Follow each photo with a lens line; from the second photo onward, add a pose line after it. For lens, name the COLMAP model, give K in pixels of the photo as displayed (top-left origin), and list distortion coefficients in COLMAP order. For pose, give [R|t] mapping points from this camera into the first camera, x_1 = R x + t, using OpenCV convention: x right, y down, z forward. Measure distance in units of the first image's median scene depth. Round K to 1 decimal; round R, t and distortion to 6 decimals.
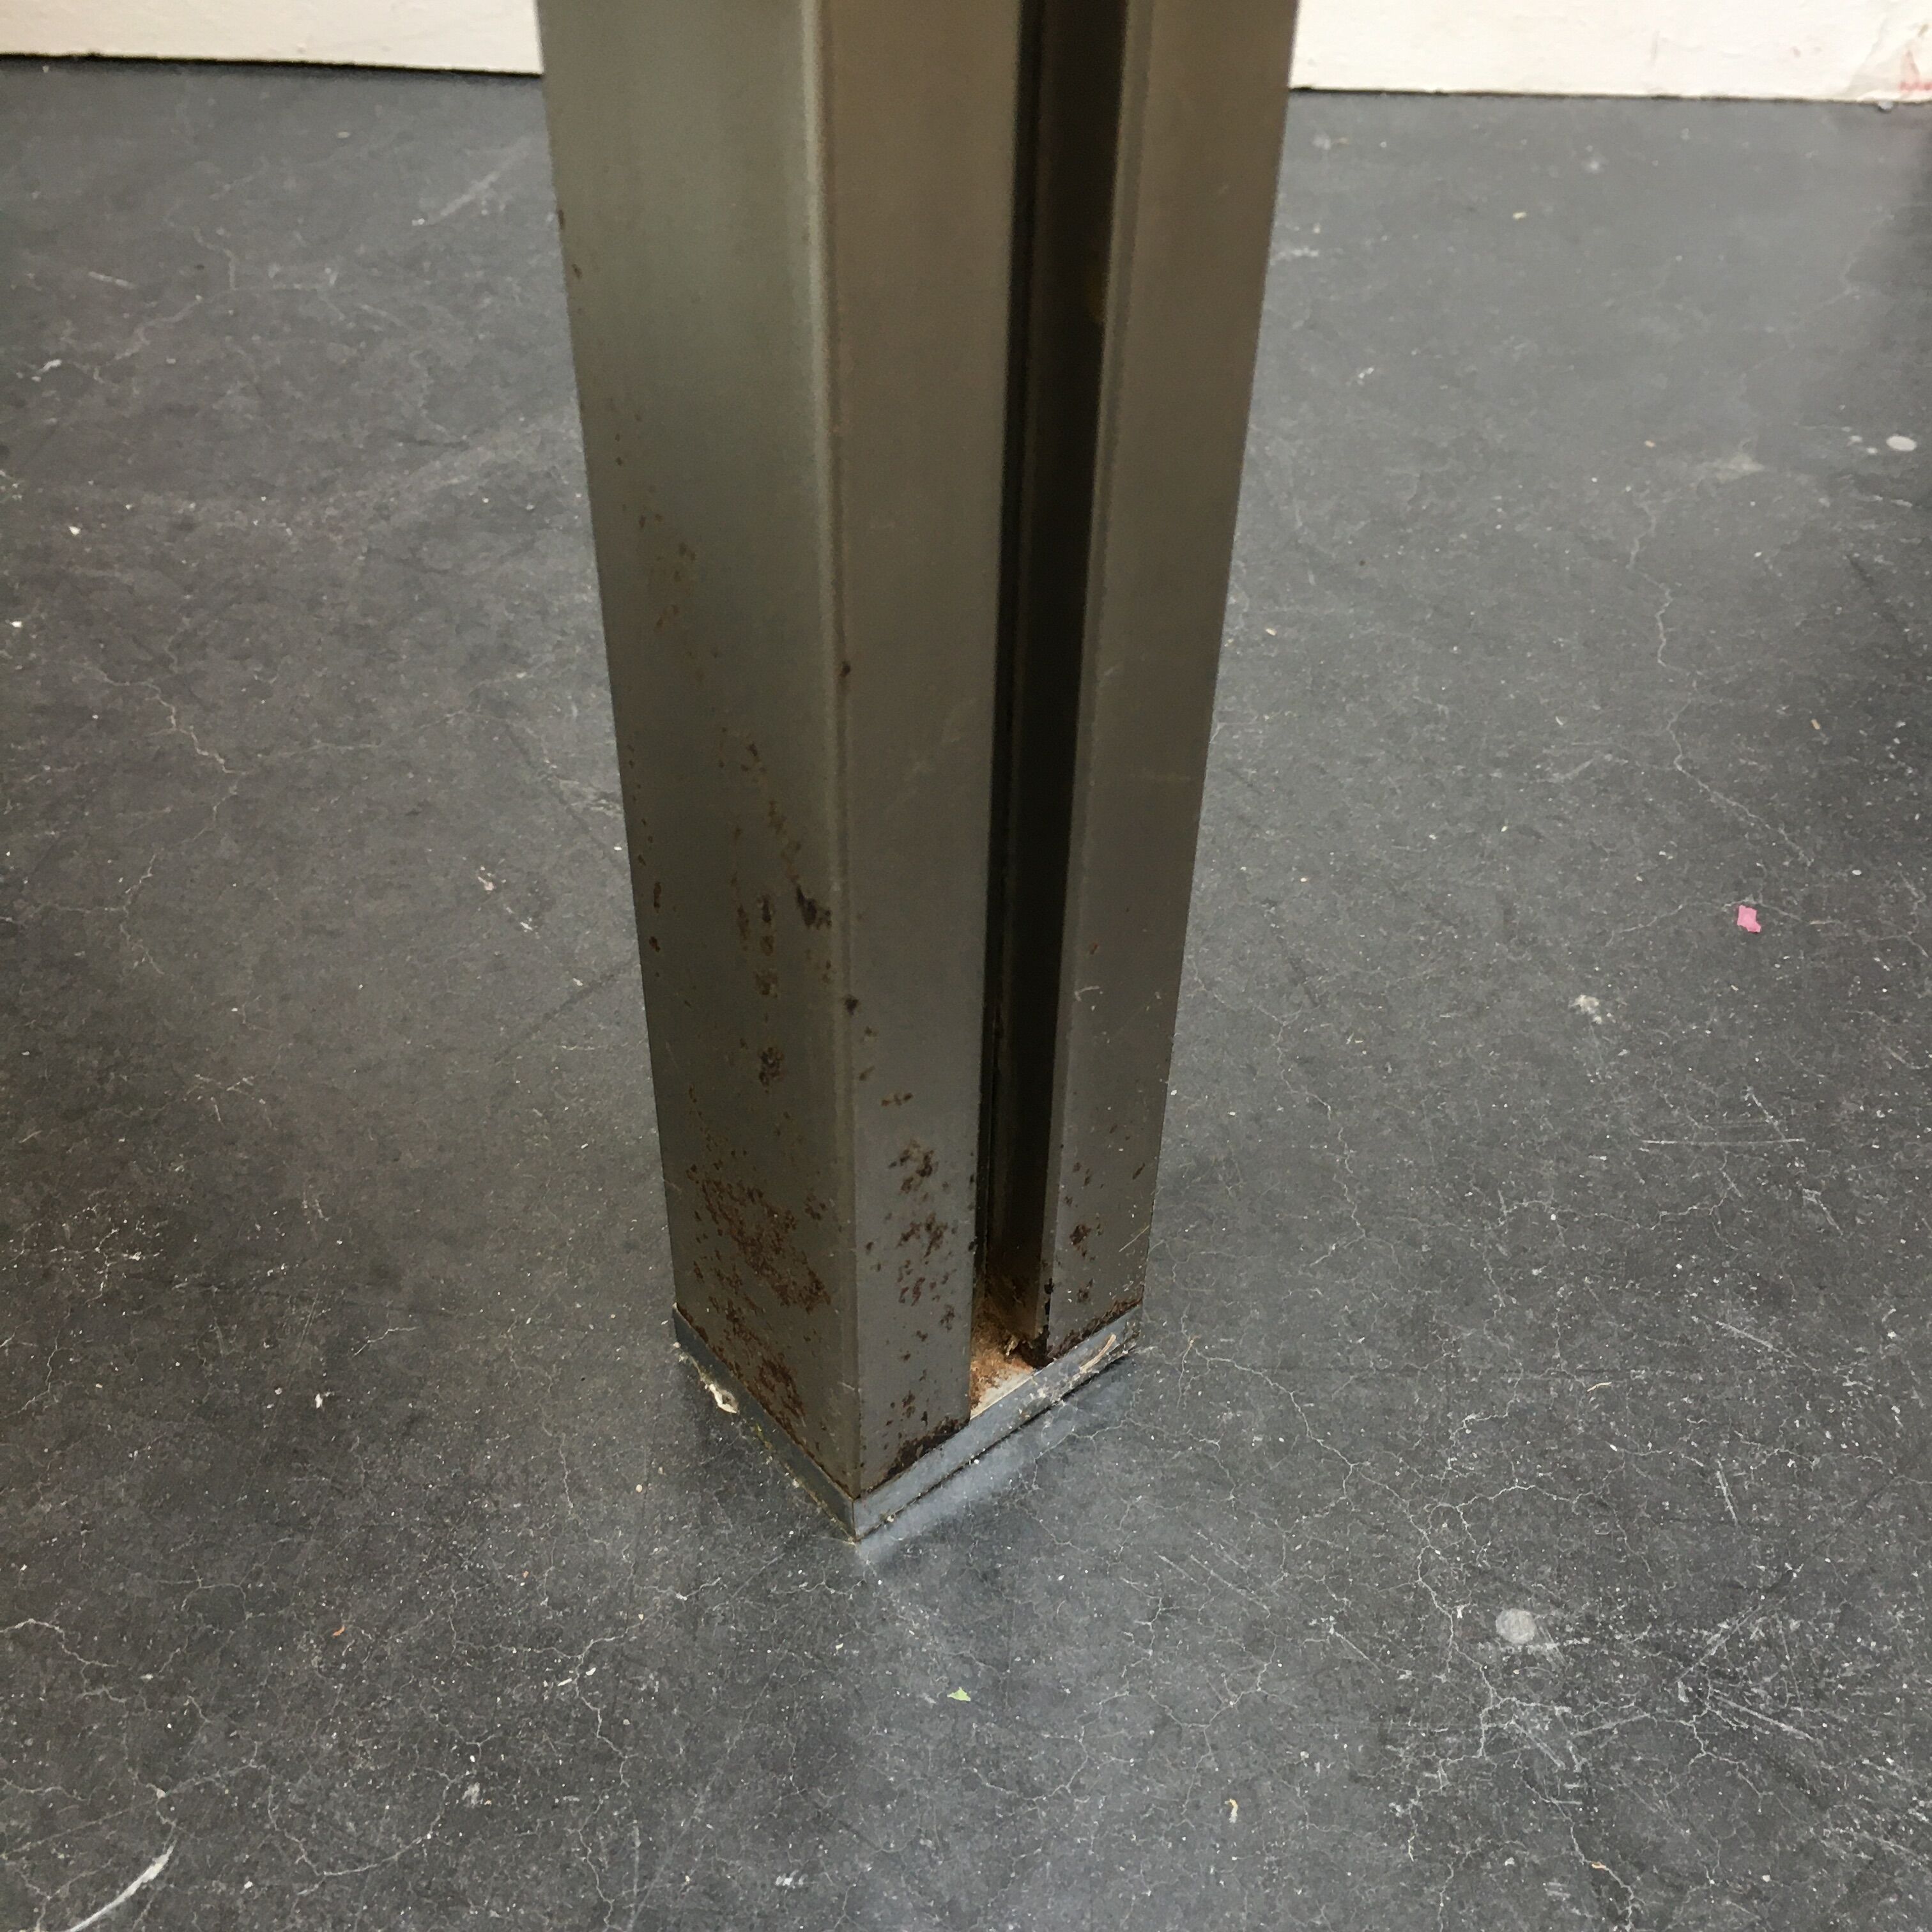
lens RADIAL K [[2207.0, 0, 976.8], [0, 2207.0, 975.3], [0, 0, 1]] dist [0.088974, -0.132052]
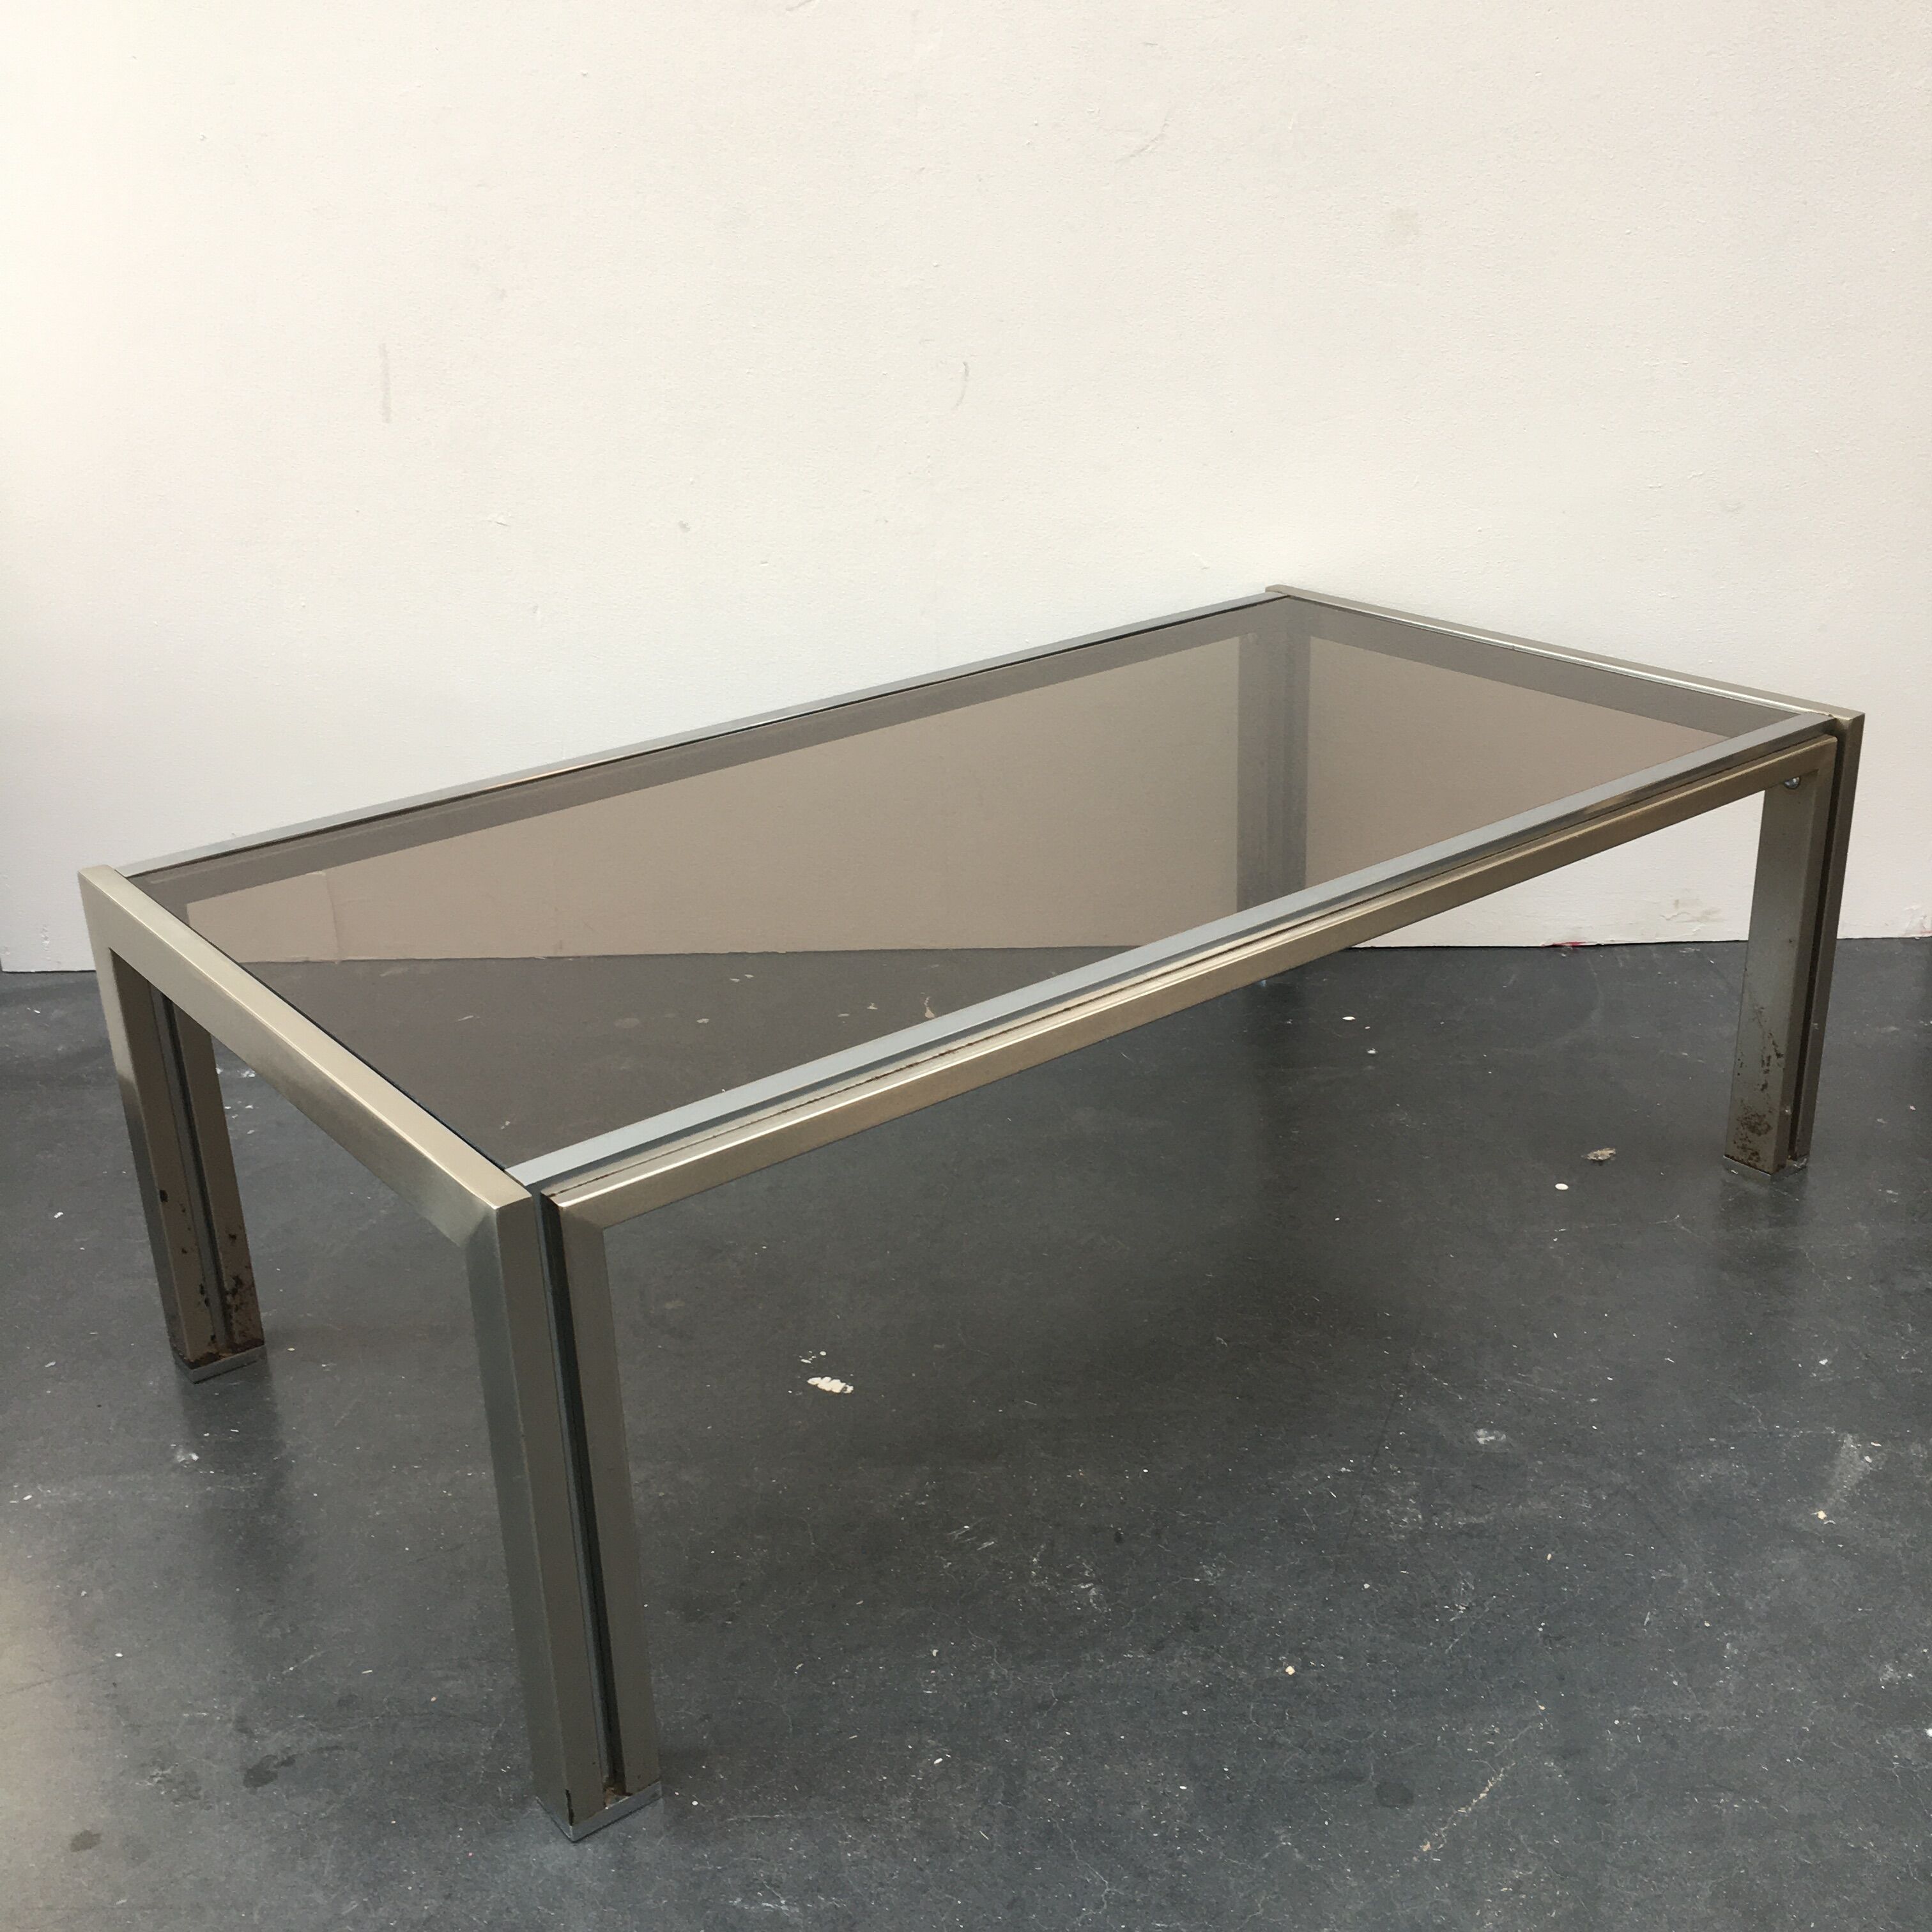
lens RADIAL K [[2207.0, 0, 976.8], [0, 2207.0, 975.3], [0, 0, 1]] dist [0.088974, -0.132052]
pose [[0.997958, -0.039995, -0.049795, -1.565755], [0.020407, 0.938459, -0.344786, 1.474559], [0.060520, 0.343066, 0.937360, -4.124165]]
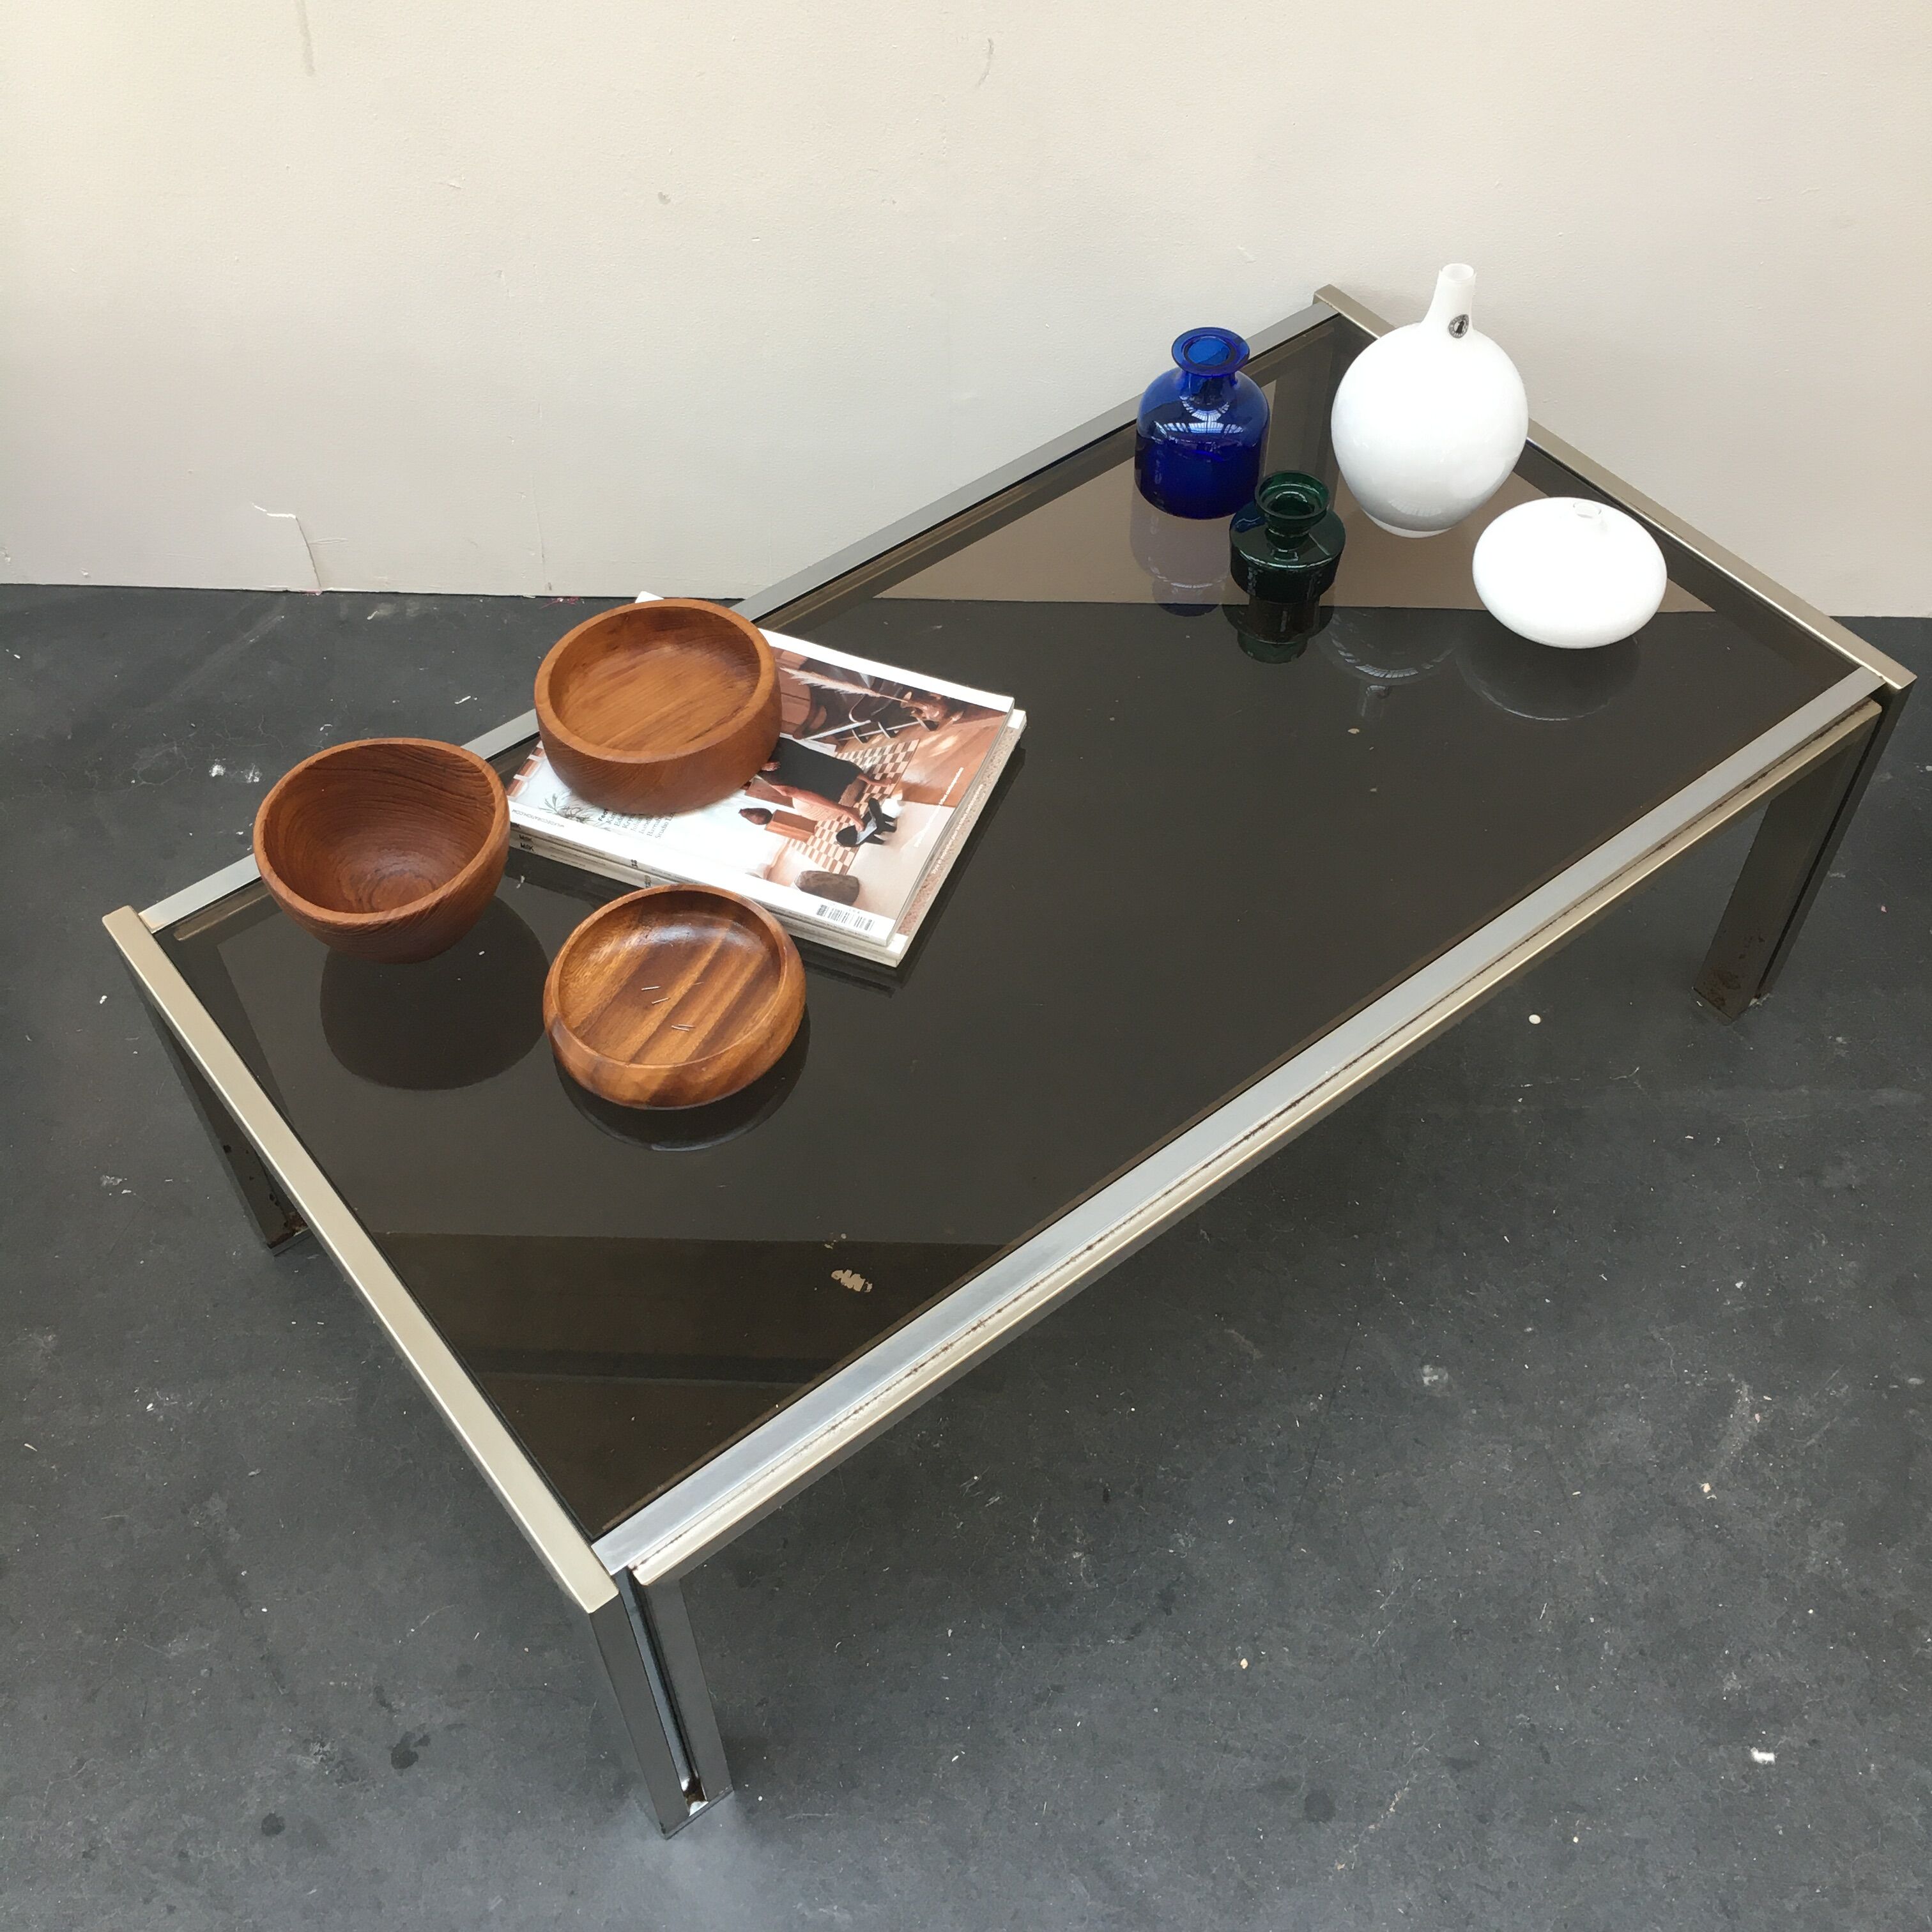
lens RADIAL K [[2207.0, 0, 976.8], [0, 2207.0, 975.3], [0, 0, 1]] dist [0.088974, -0.132052]
pose [[0.999282, 0.005171, -0.037531, -1.652072], [0.000673, 0.988064, 0.154043, -0.723563], [0.037879, -0.153957, 0.987351, -4.457489]]
